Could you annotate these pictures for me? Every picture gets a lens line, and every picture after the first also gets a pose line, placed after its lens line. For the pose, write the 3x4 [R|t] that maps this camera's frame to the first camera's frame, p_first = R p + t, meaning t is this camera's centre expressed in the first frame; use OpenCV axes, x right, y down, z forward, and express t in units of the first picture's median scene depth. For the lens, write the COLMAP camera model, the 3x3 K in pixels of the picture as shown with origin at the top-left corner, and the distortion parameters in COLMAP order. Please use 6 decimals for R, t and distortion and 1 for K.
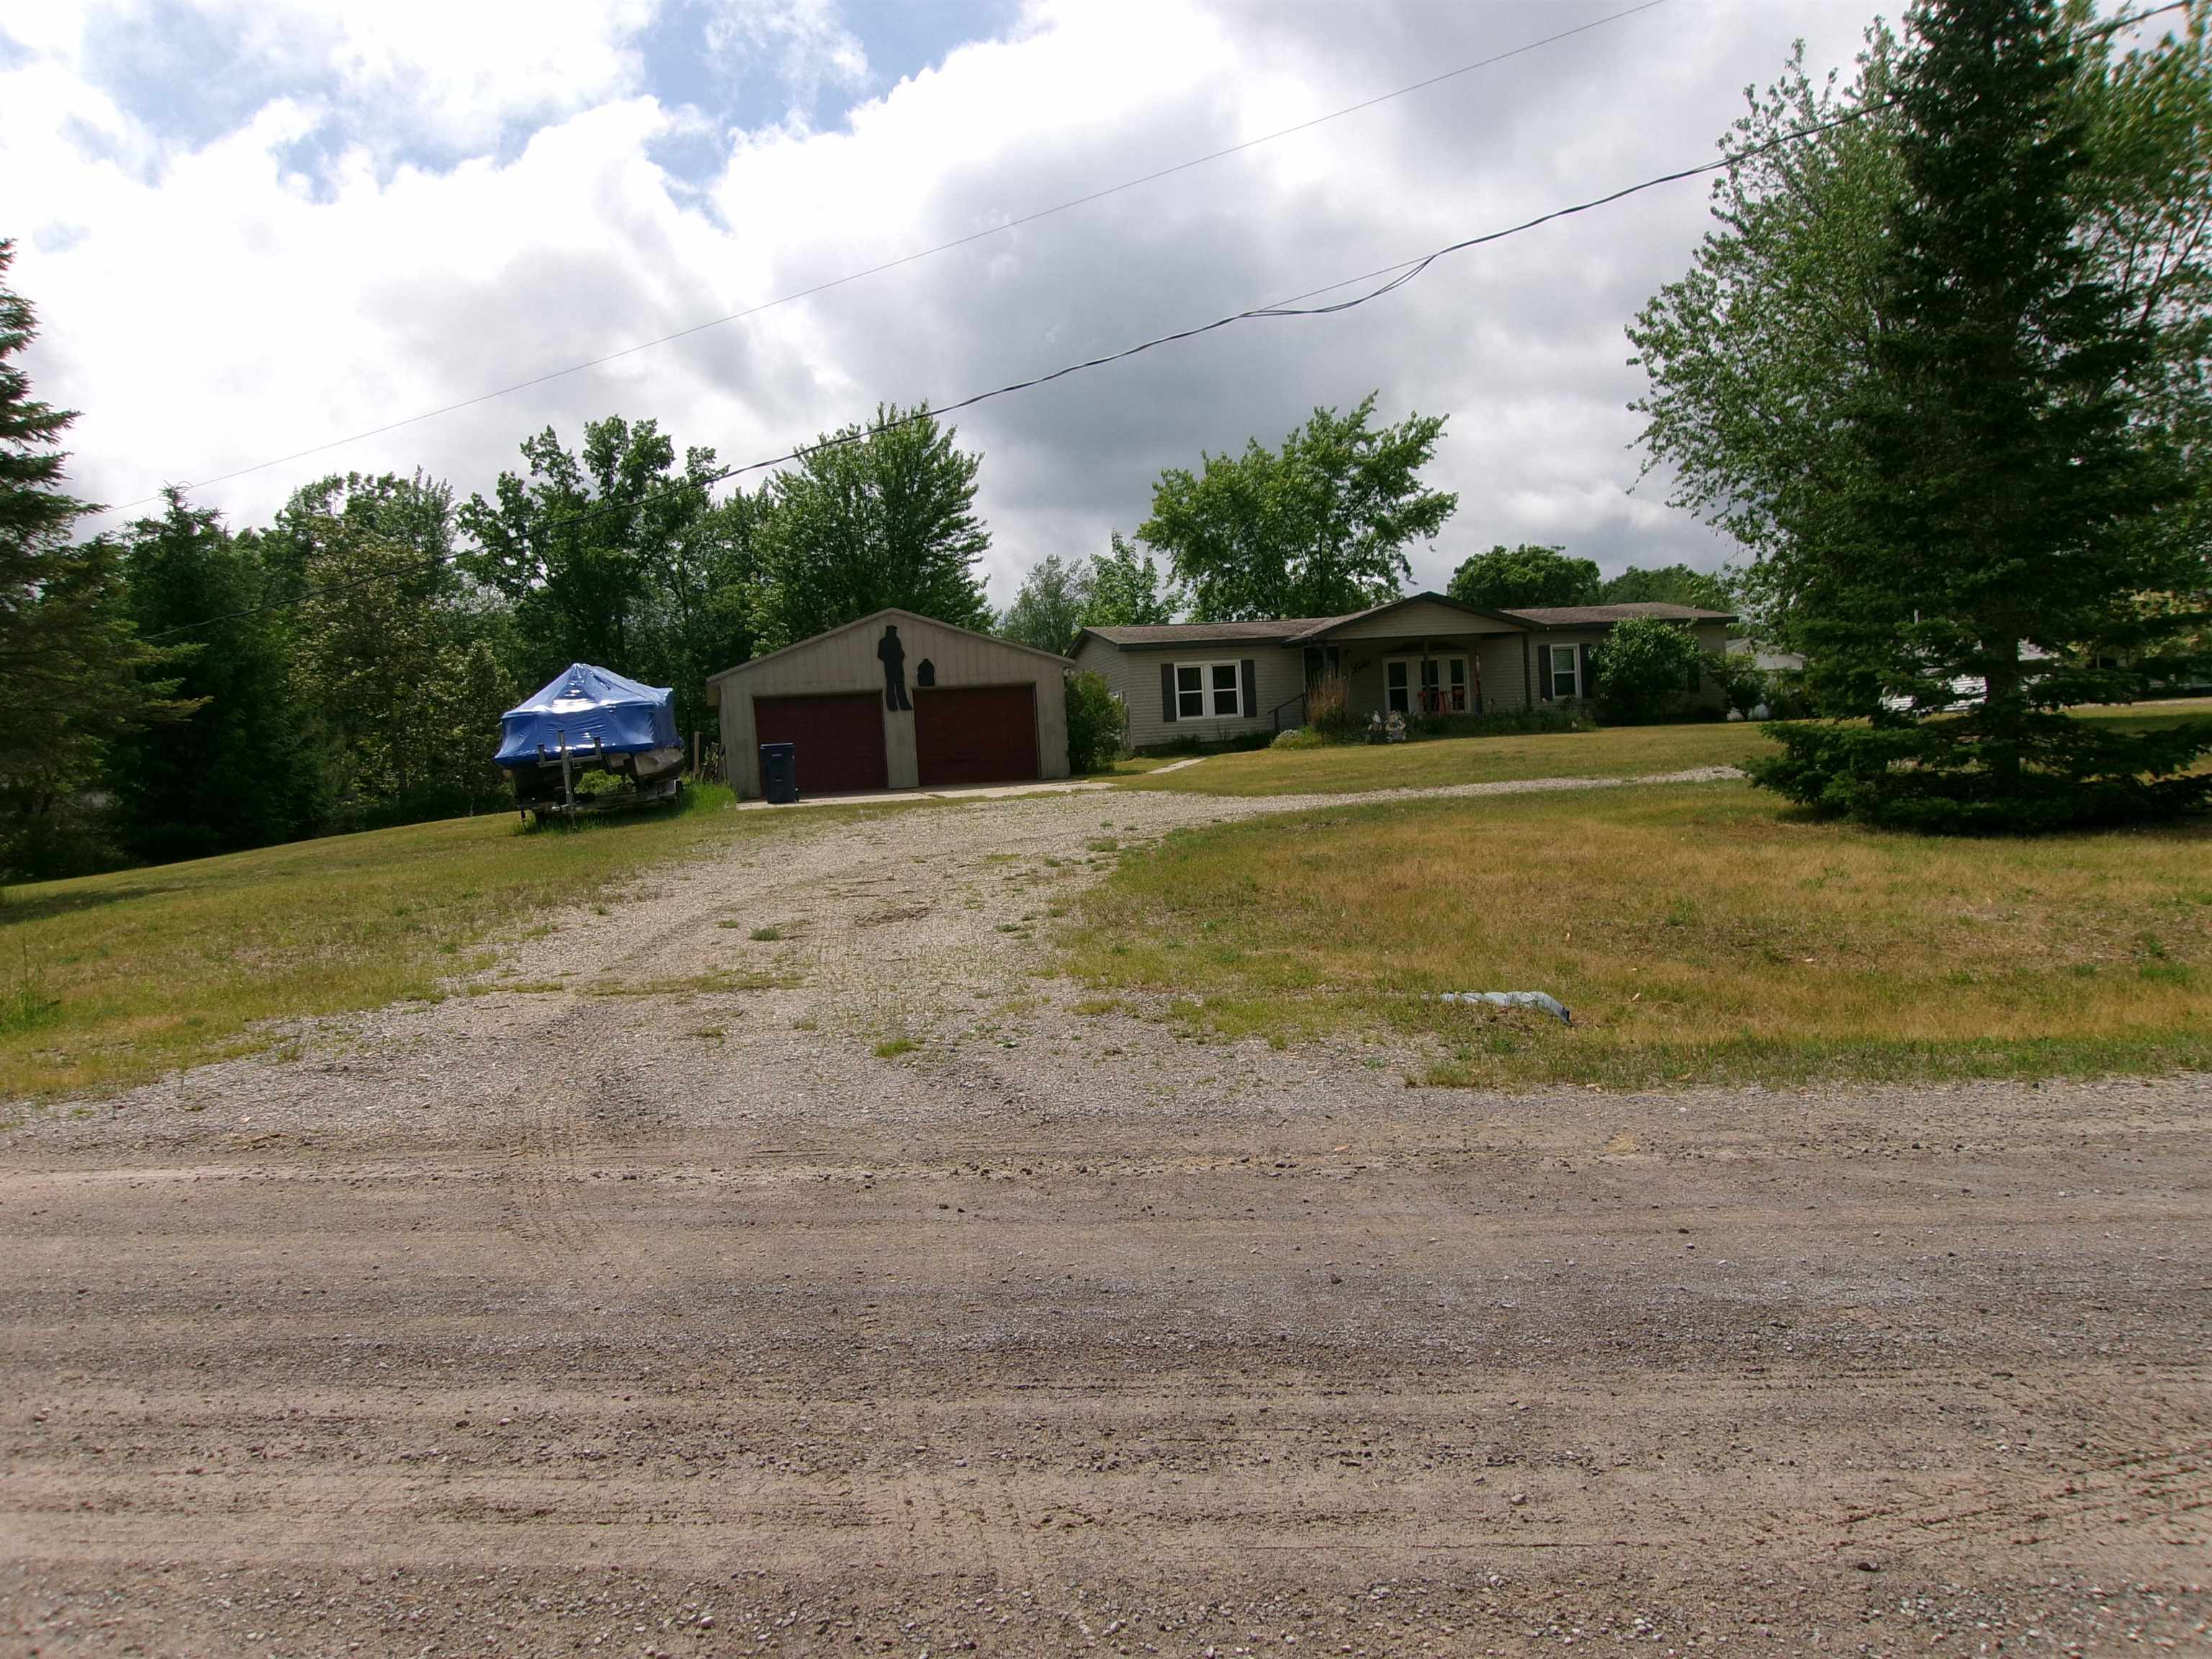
lens RADIAL K [[1769.2, 0, 1110.0], [0, 1769.2, 877.5], [0, 0, 1]] dist [-0.030165, 0.058174]
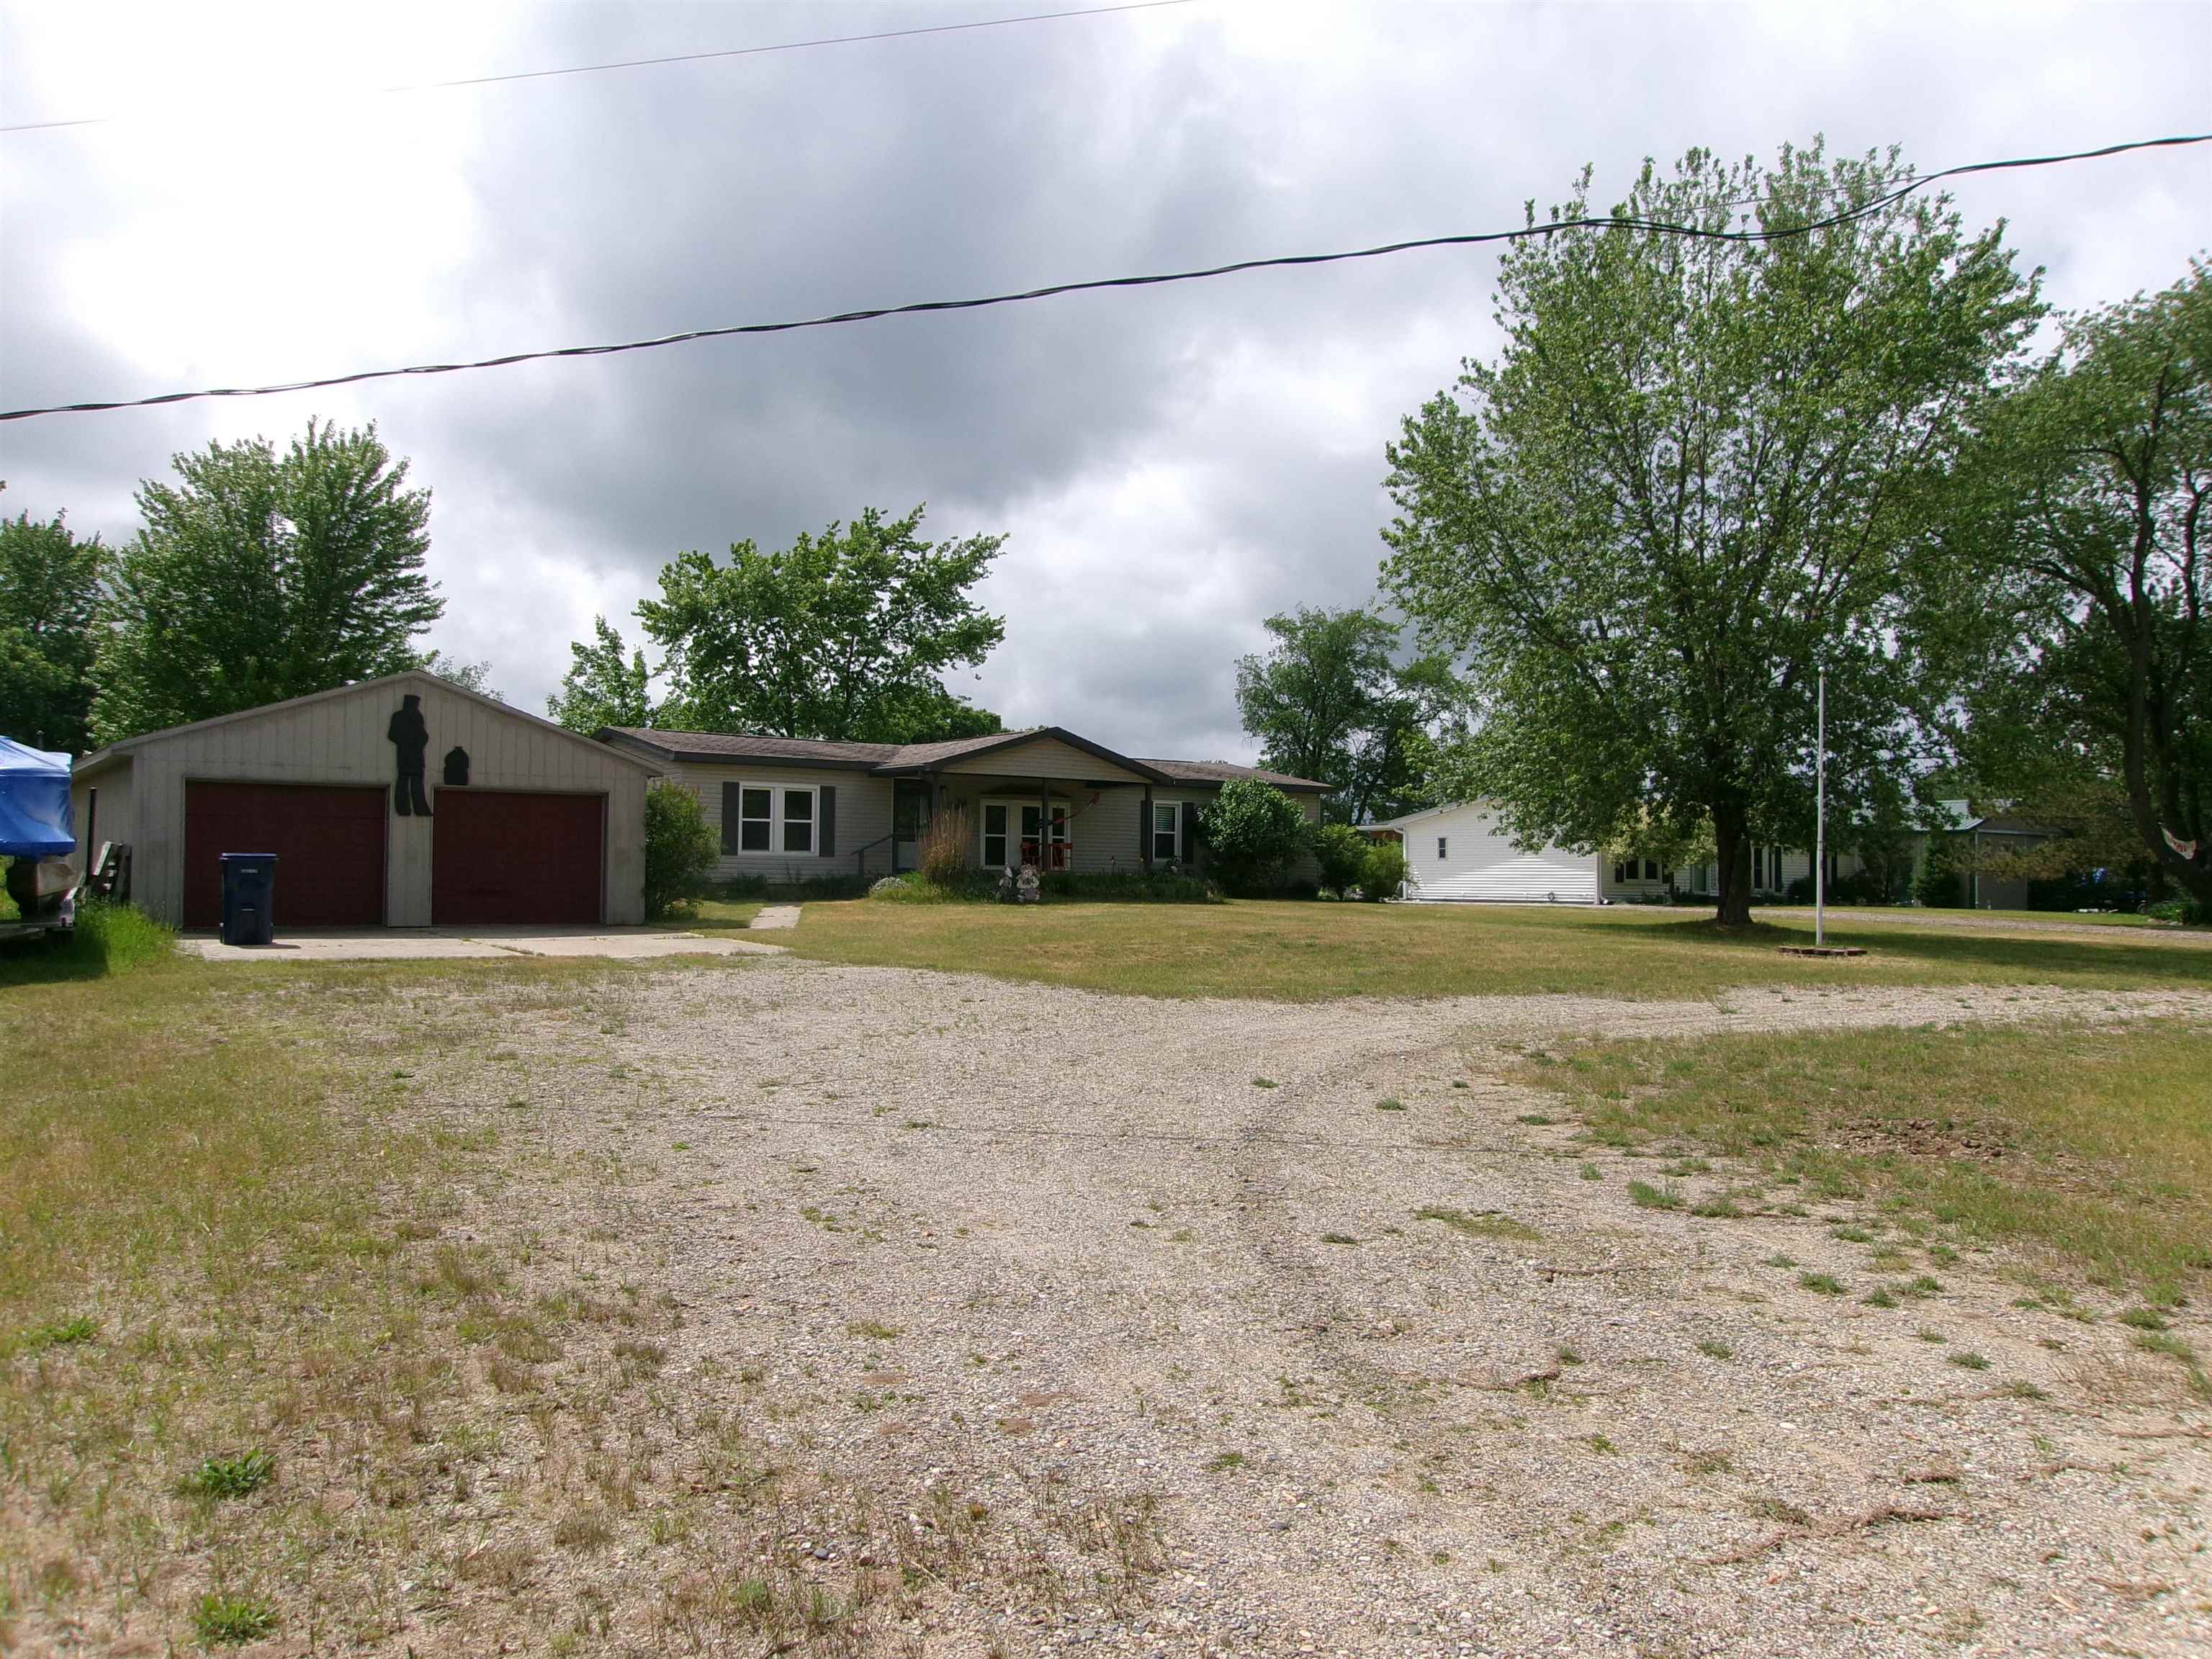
lens RADIAL K [[1769.2, 0, 1107.2], [0, 1769.2, 838.6], [0, 0, 1]] dist [-0.030165, 0.058174]
pose [[0.923183, 0.078197, 0.376322, -0.104521], [-0.040107, 0.993339, -0.108019, -0.016881], [-0.382262, 0.084628, 0.920171, 0.204762]]
